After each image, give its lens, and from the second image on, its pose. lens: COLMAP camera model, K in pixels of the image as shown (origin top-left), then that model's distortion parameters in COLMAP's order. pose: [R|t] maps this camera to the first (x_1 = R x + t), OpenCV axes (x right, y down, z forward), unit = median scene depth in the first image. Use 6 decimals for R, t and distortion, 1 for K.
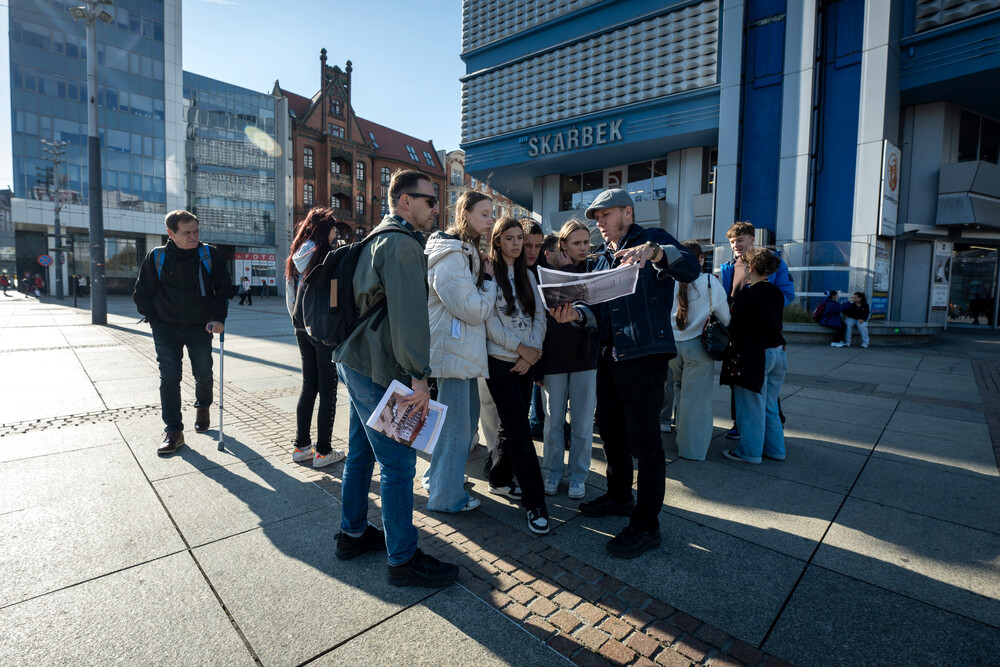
lens RADIAL K [[718.4, 0, 497.0], [0, 718.4, 335.5], [0, 0, 1]] dist [0.000738, -0.003255]
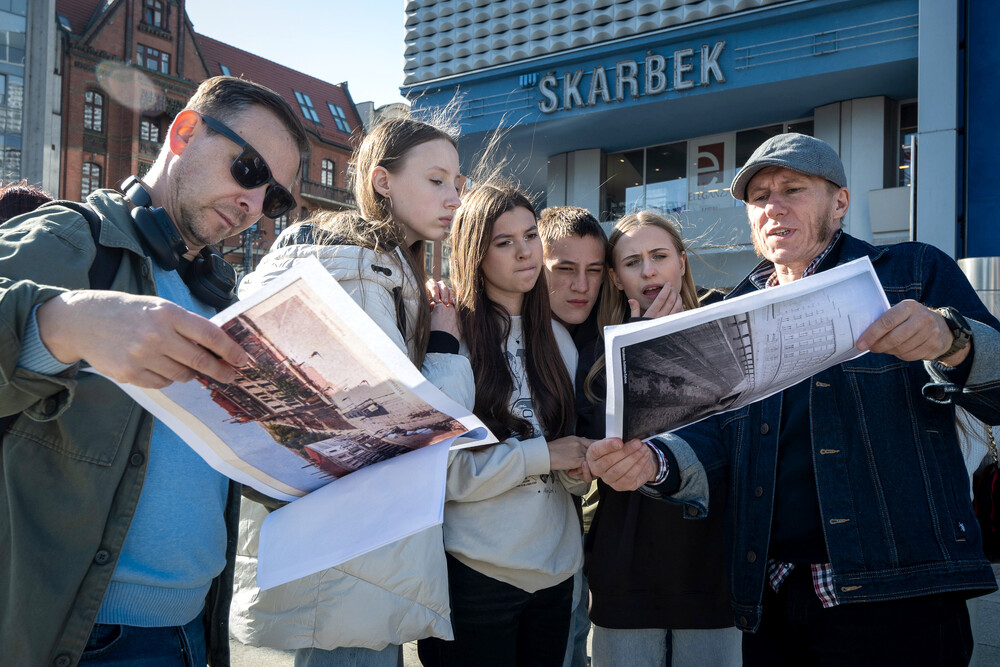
lens RADIAL K [[718.4, 0, 499.1], [0, 718.4, 337.8], [0, 0, 1]] dist [0.000738, -0.003255]
pose [[0.999670, 0.005515, 0.025081, 0.004946], [-0.002759, 0.994078, -0.108633, -0.039190], [-0.025531, 0.108528, 0.993765, 0.522063]]
